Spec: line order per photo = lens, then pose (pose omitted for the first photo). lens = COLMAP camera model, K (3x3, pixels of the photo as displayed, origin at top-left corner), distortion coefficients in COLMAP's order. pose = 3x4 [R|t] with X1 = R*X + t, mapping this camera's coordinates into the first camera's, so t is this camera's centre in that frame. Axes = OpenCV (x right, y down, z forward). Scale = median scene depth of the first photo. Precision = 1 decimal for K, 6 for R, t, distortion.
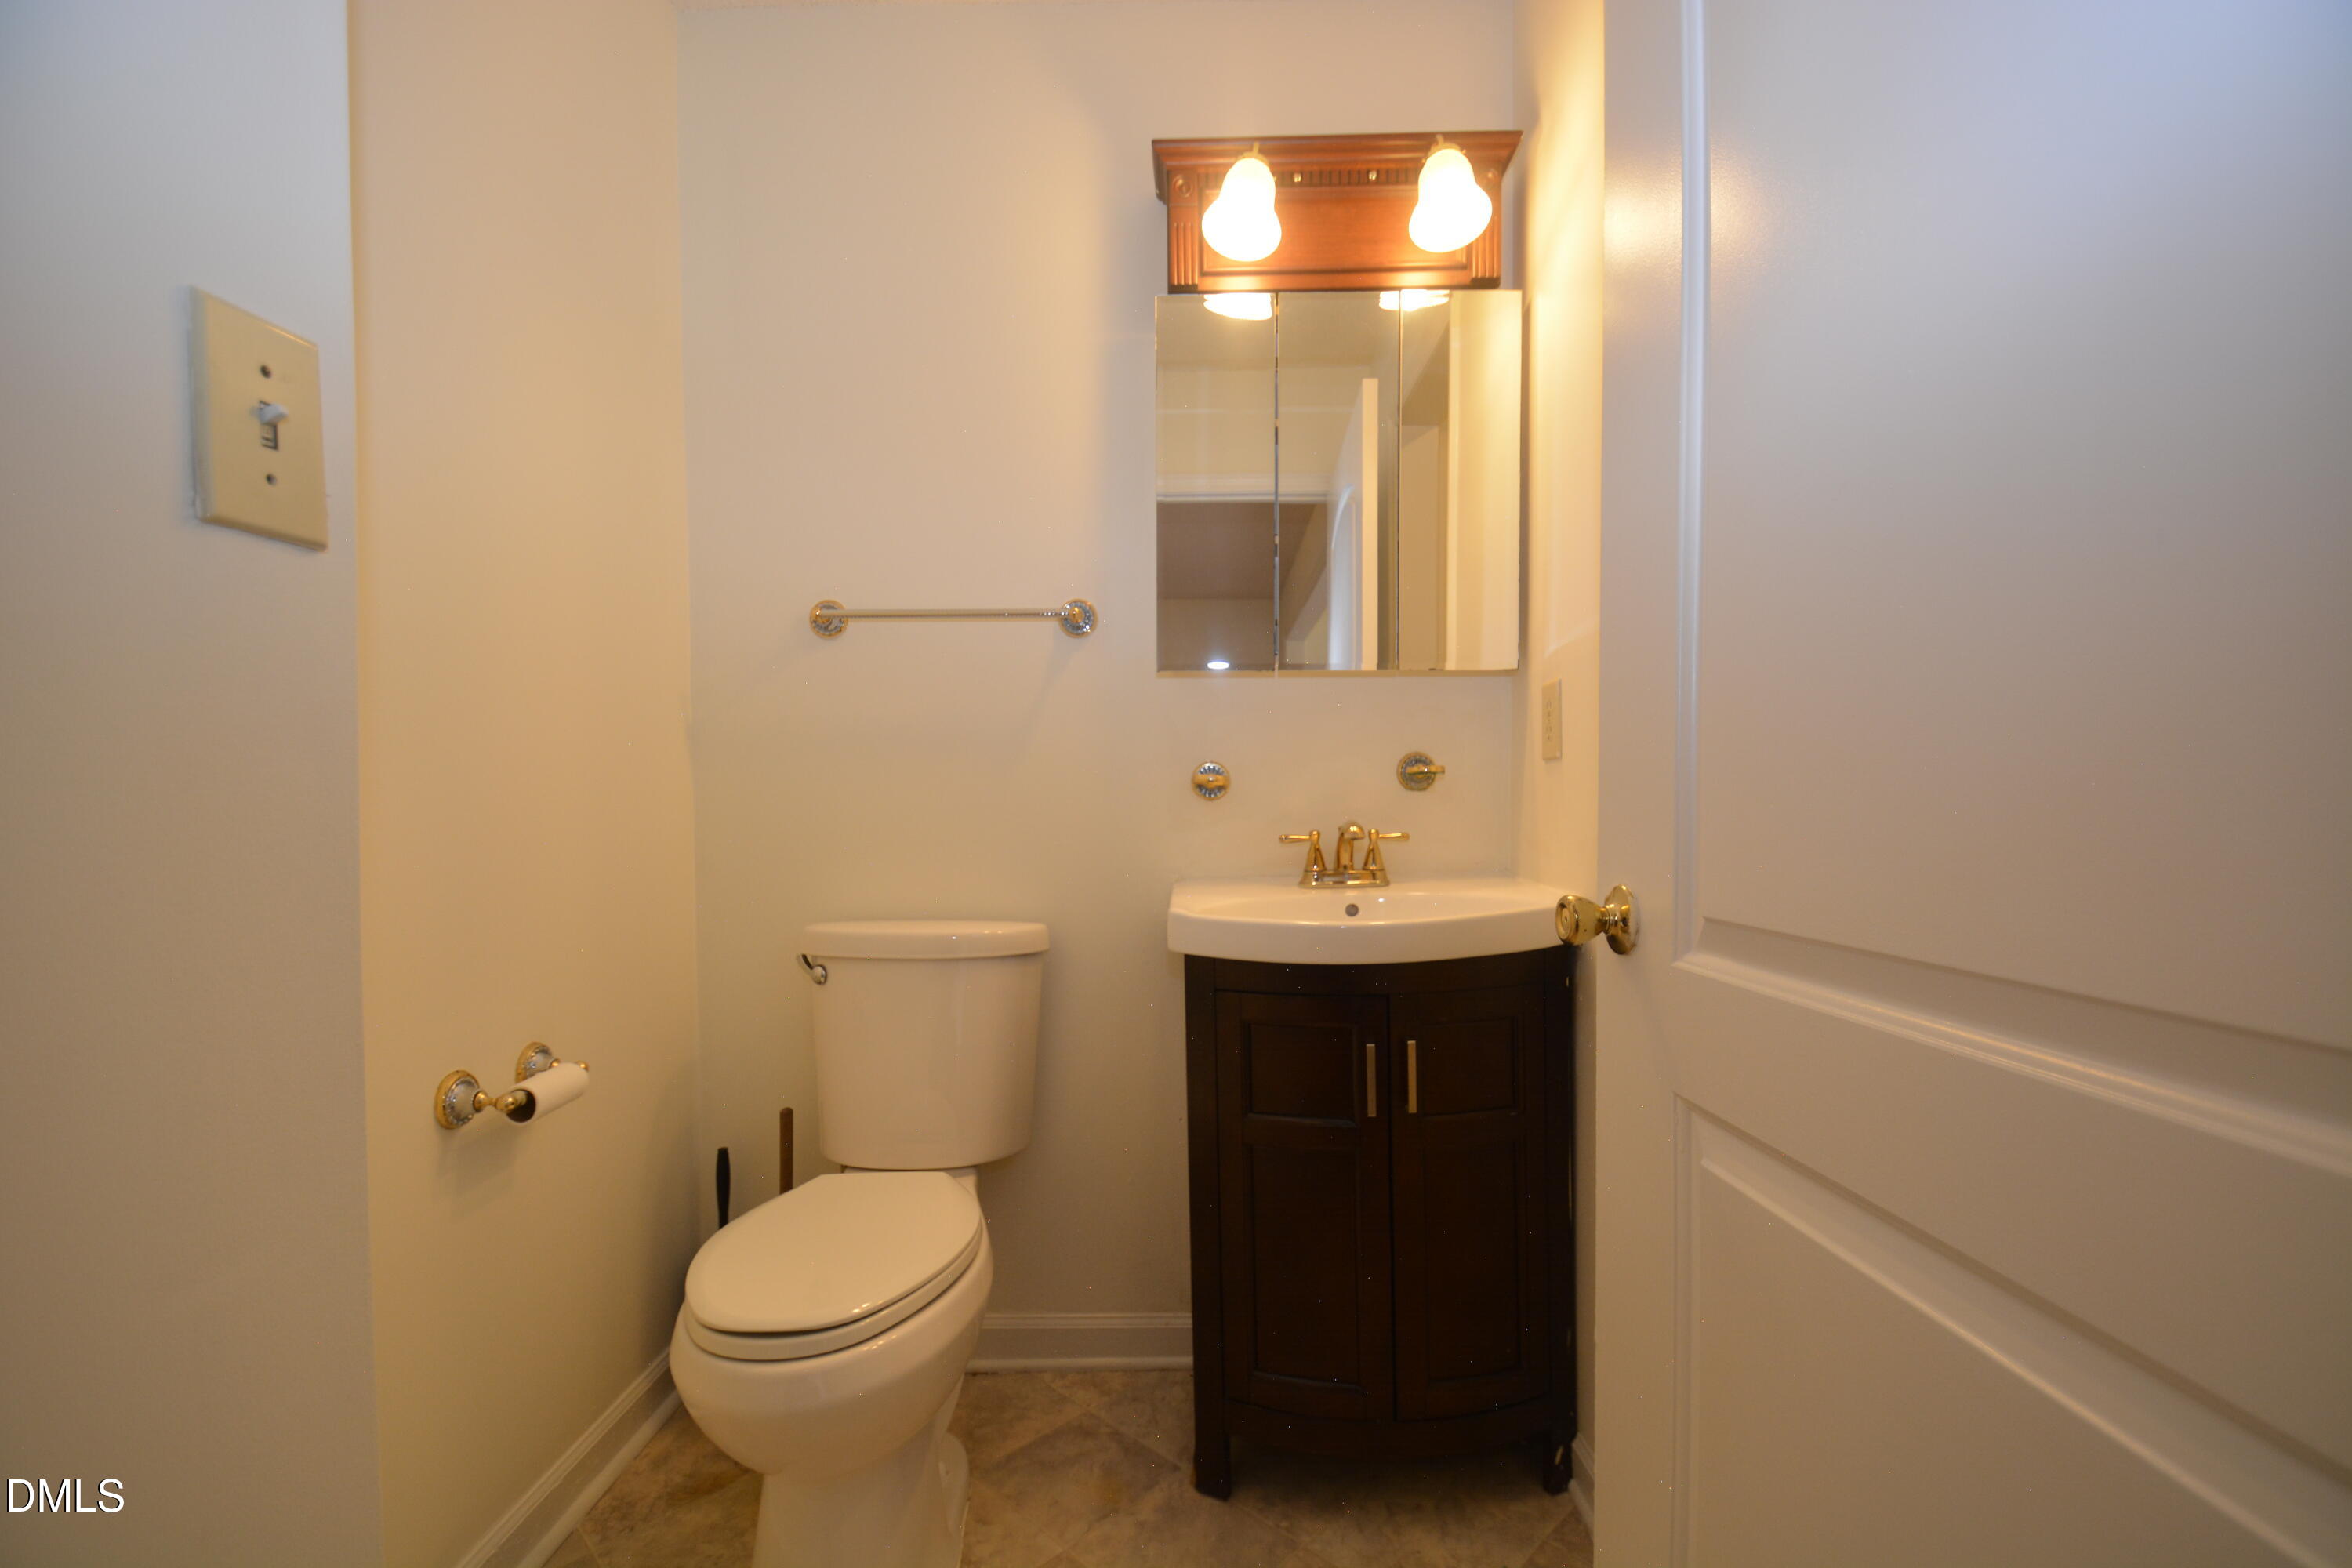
lens RADIAL K [[1020.6, 0, 1173.8], [0, 1020.6, 830.1], [0, 0, 1]] dist [0.012303, -0.015585]
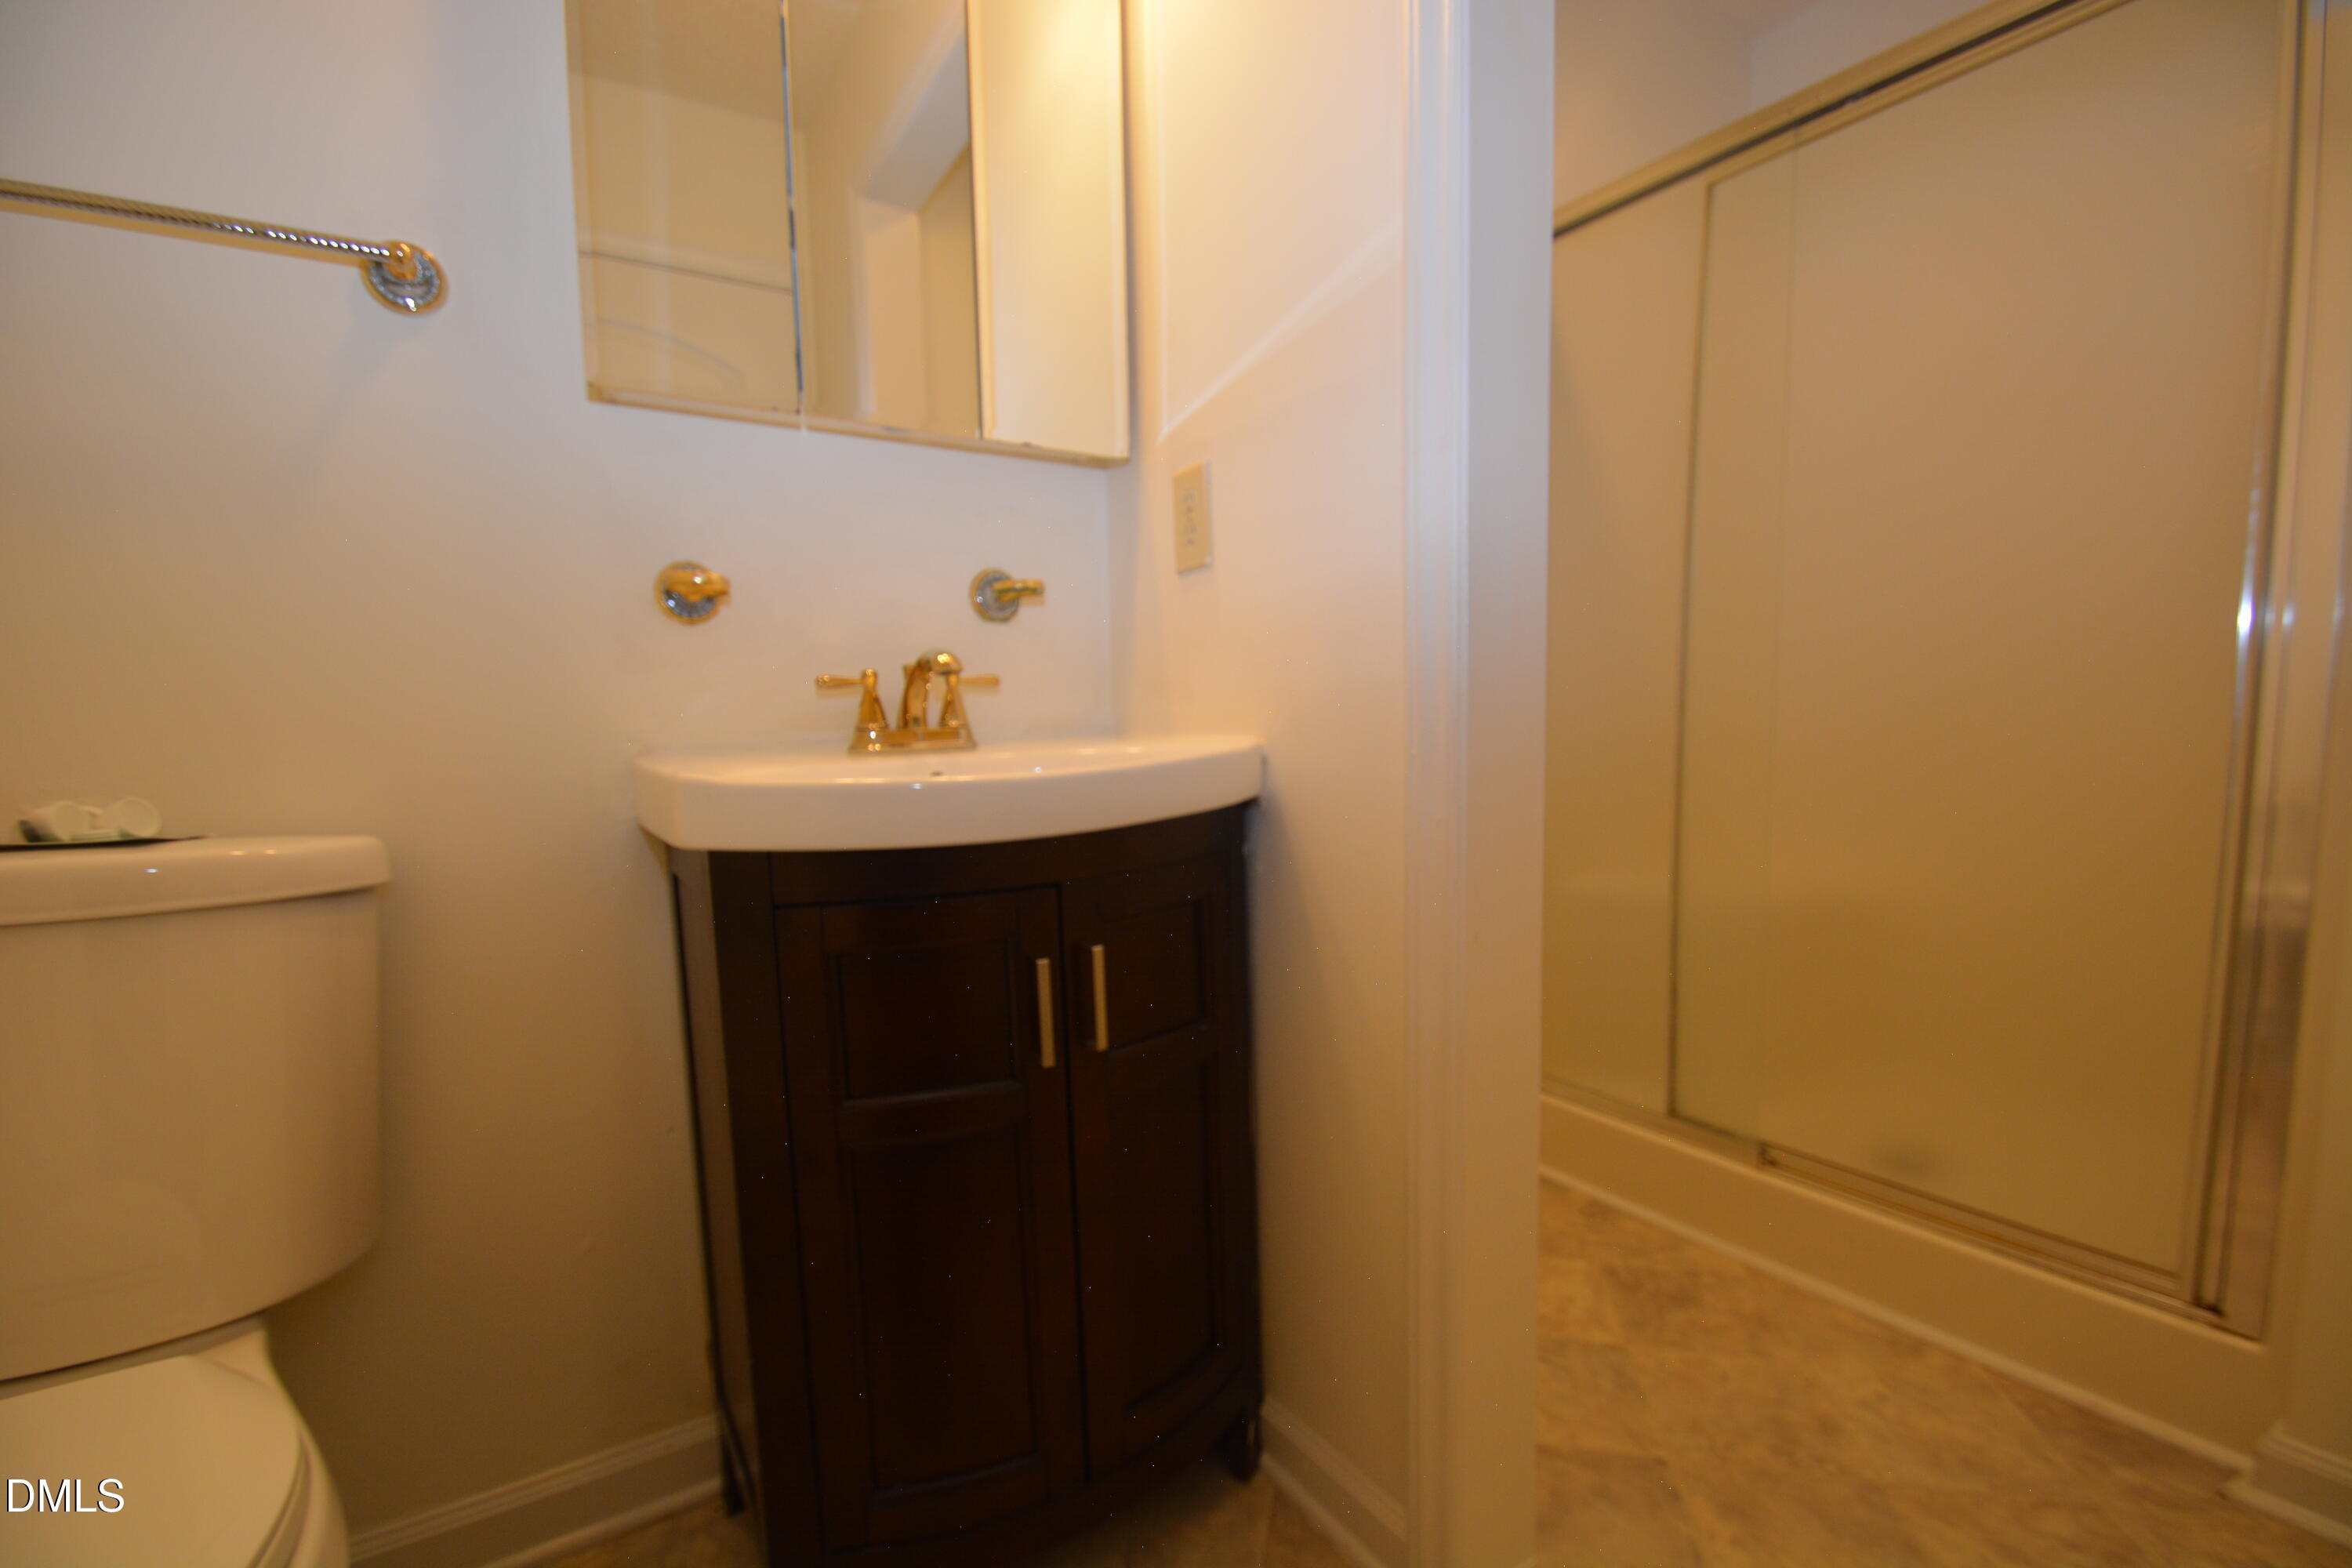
lens RADIAL K [[1020.6, 0, 1173.8], [0, 1020.6, 830.1], [0, 0, 1]] dist [0.012303, -0.015585]
pose [[0.831046, -0.066548, 0.552208, -0.077665], [0.031934, 0.996888, 0.072078, 0.066271], [-0.555286, -0.042266, 0.830585, 0.332339]]
